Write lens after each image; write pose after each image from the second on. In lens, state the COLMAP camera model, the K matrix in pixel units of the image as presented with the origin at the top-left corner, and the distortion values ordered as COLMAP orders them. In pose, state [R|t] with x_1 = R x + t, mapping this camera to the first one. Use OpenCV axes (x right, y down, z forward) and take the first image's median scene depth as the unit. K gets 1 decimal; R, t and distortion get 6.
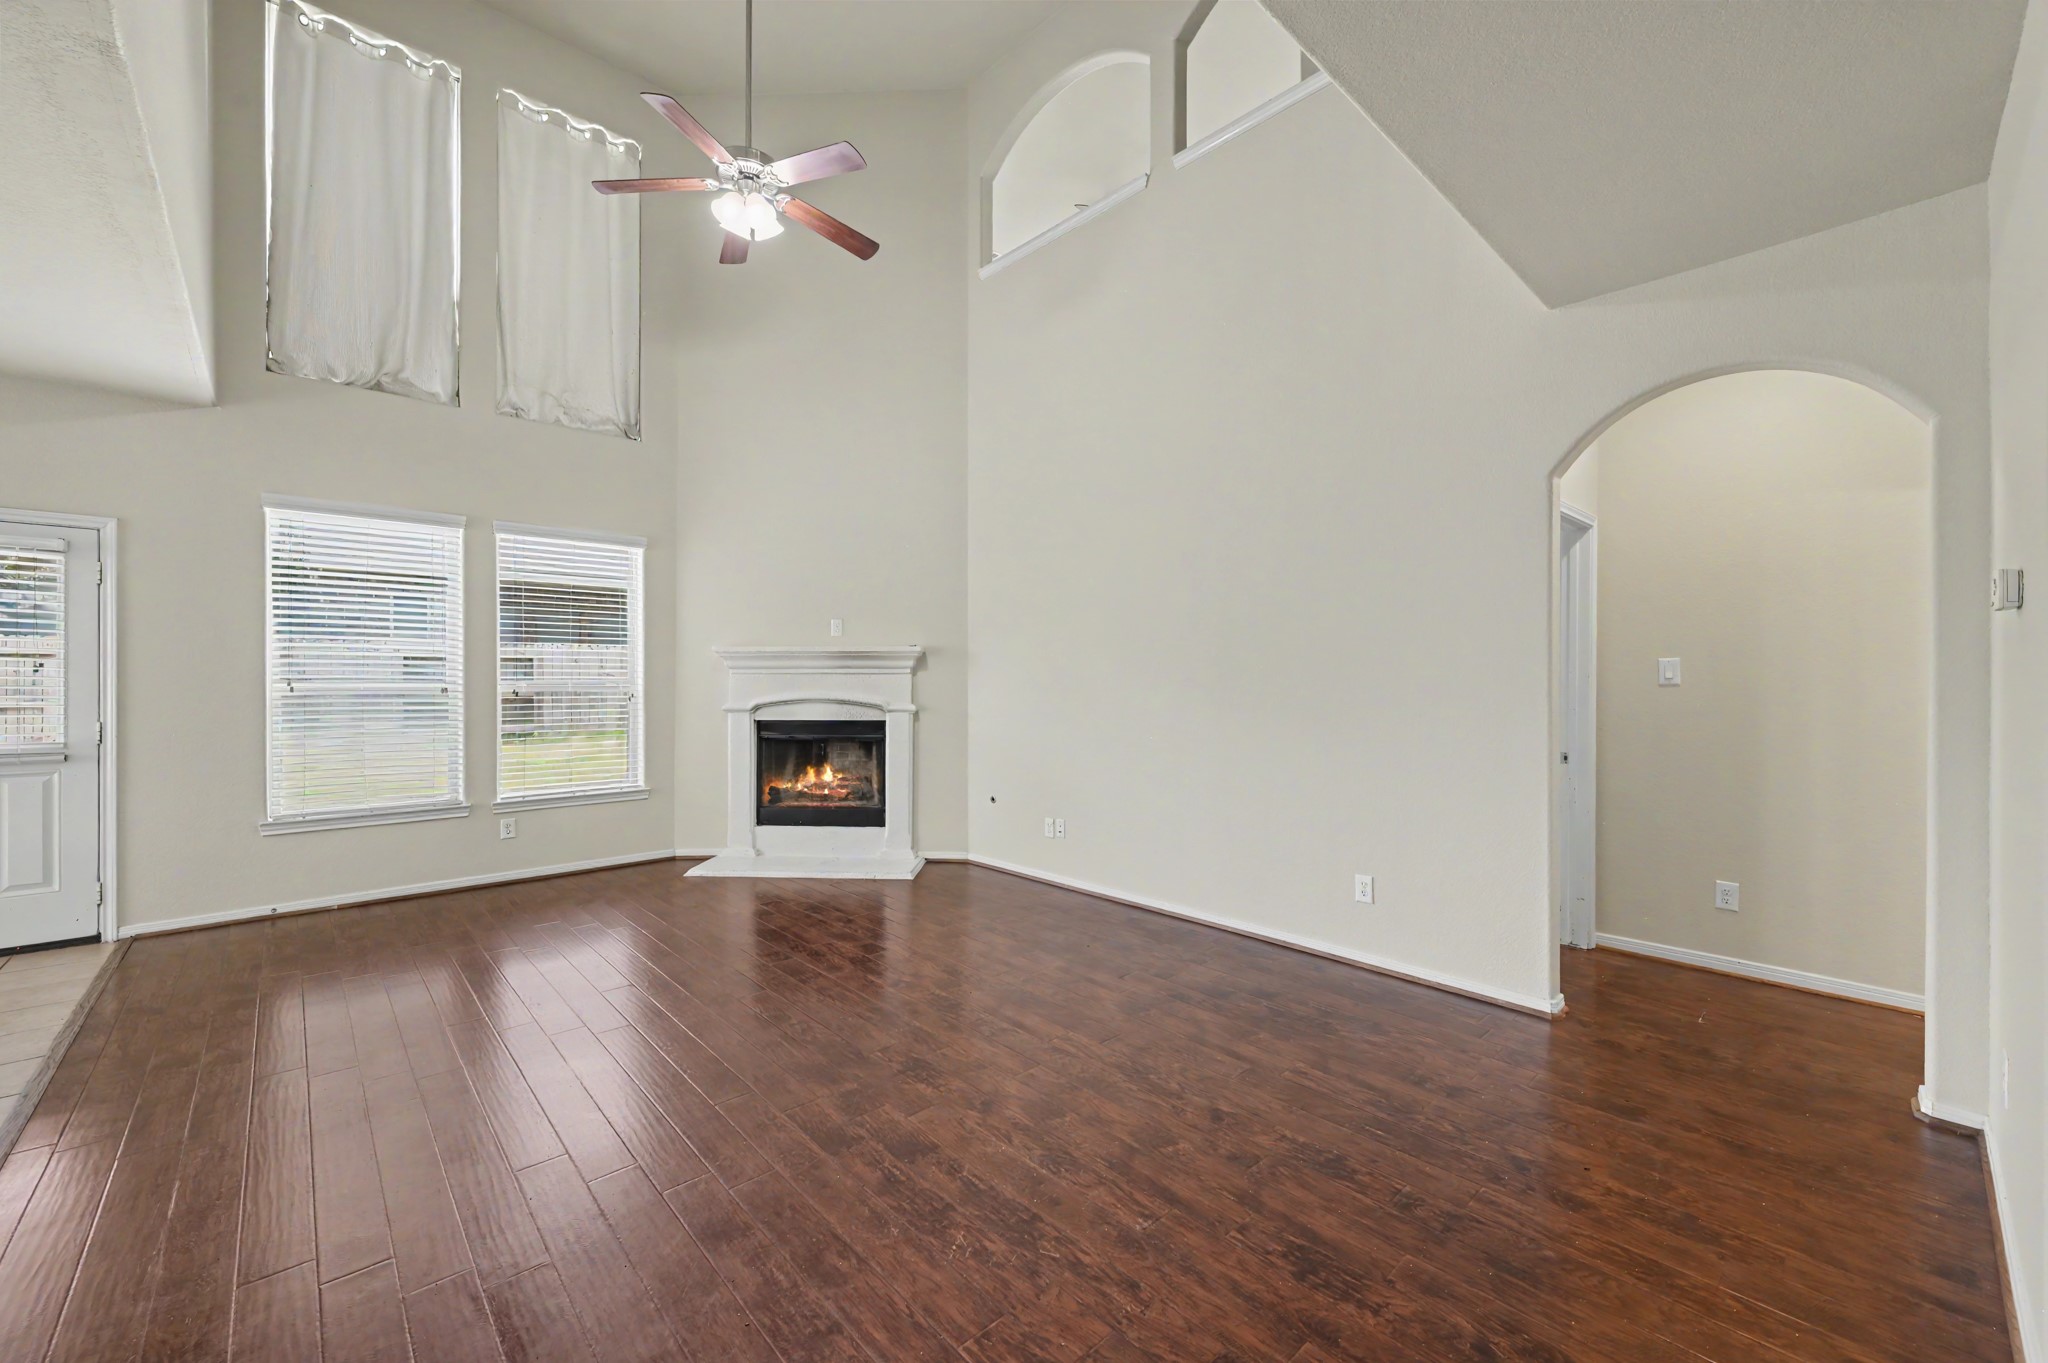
lens RADIAL K [[821.4, 0, 1028.1], [0, 821.4, 676.2], [0, 0, 1]] dist [-0.002230, -0.000104]
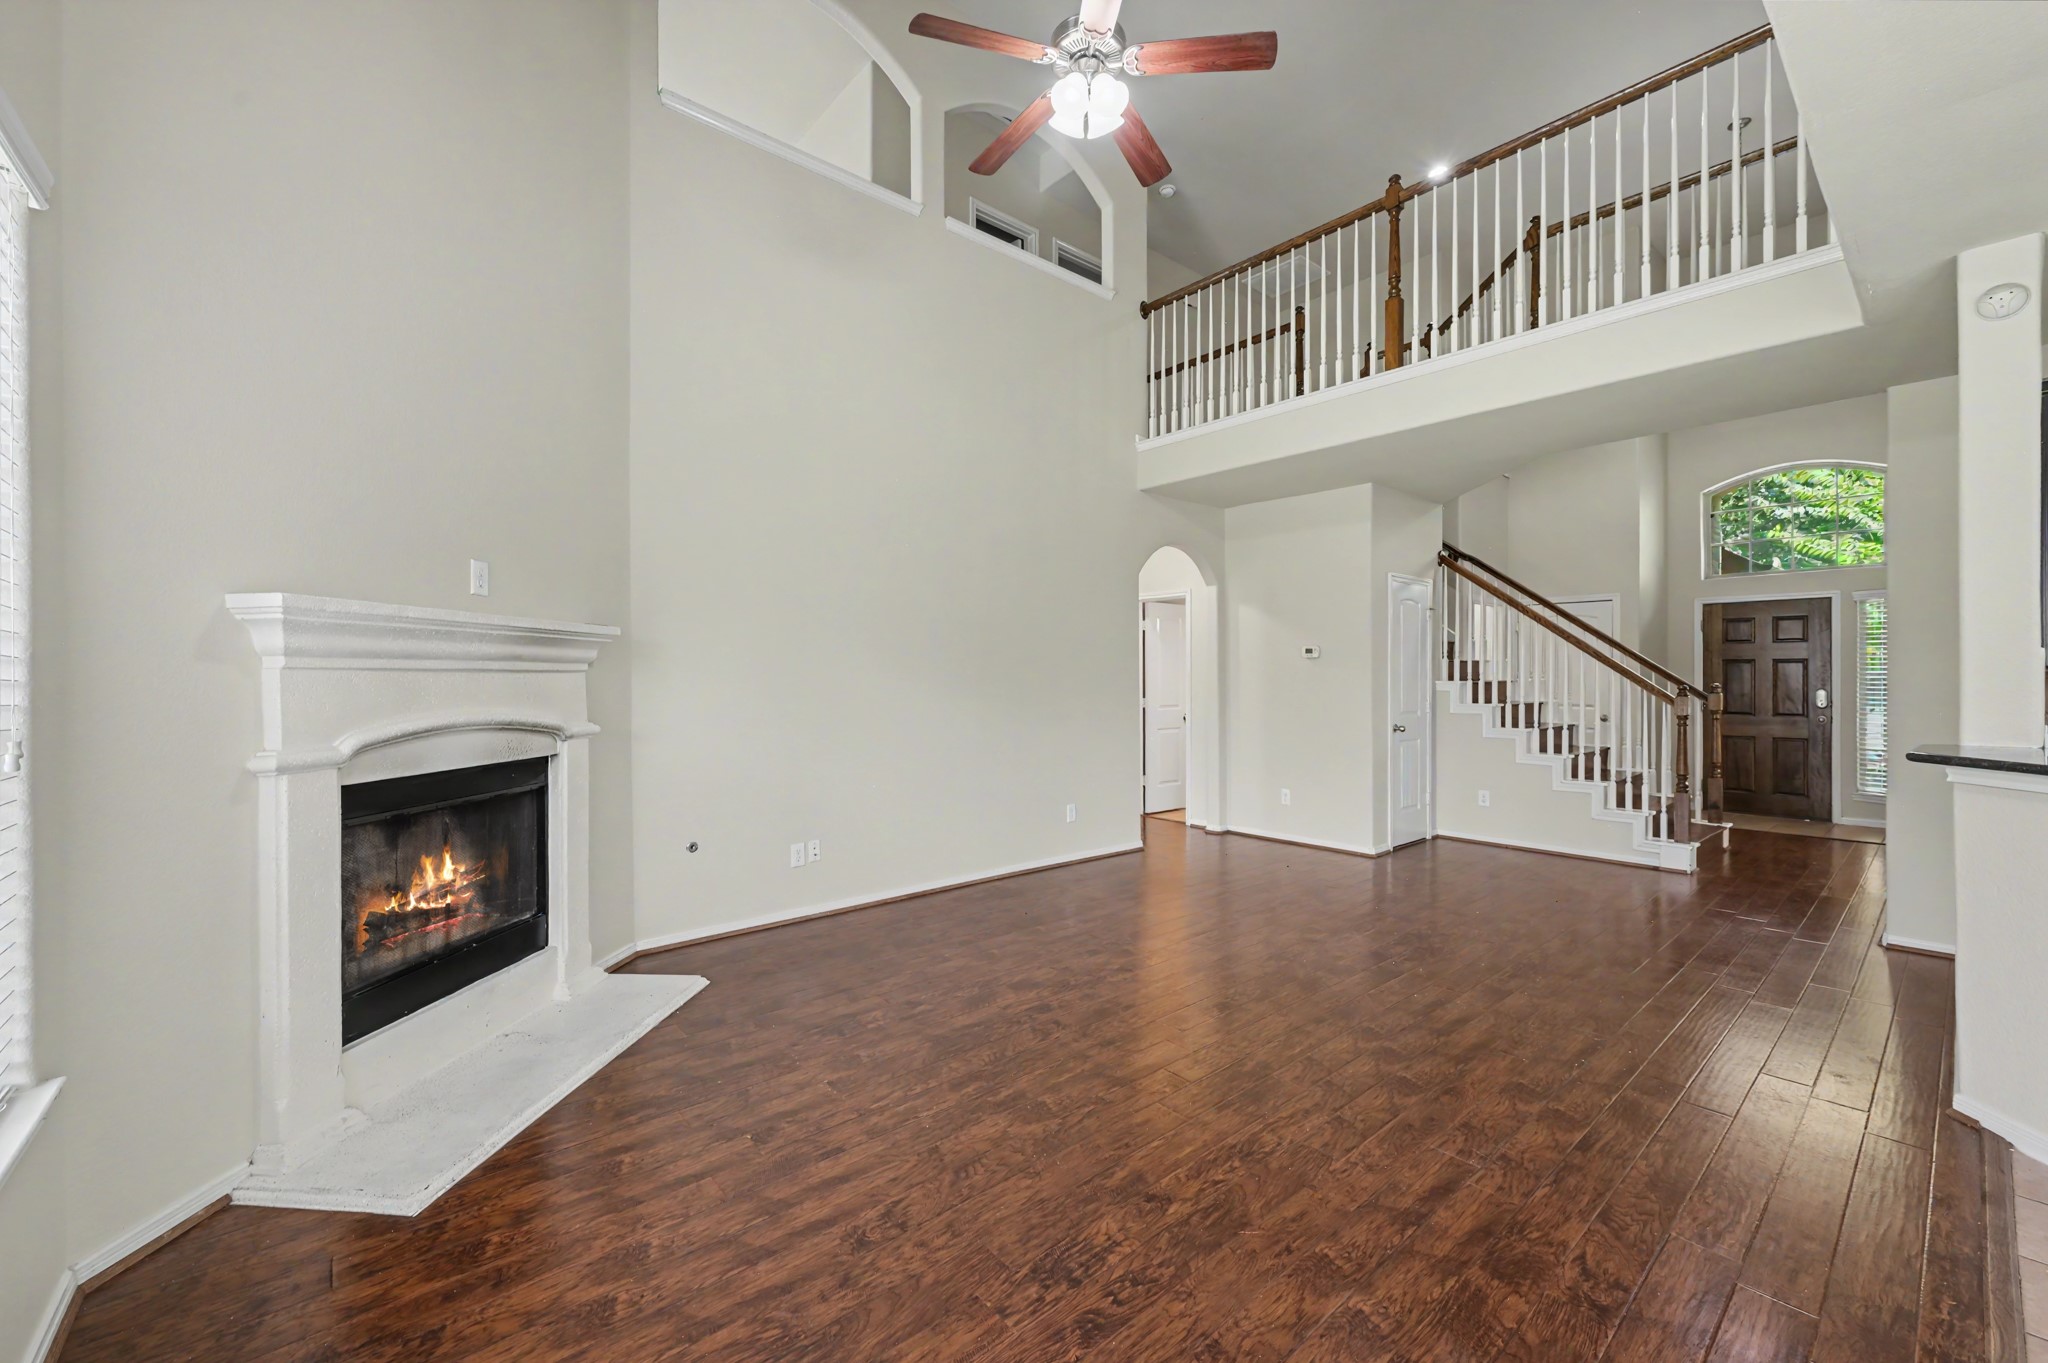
lens RADIAL K [[821.4, 0, 1029.2], [0, 821.4, 686.5], [0, 0, 1]] dist [-0.002230, -0.000104]
pose [[0.026080, -0.009334, 0.999616, -0.730323], [0.001756, 0.999955, 0.009291, 0.002677], [-0.999658, 0.001513, 0.026095, 0.665629]]
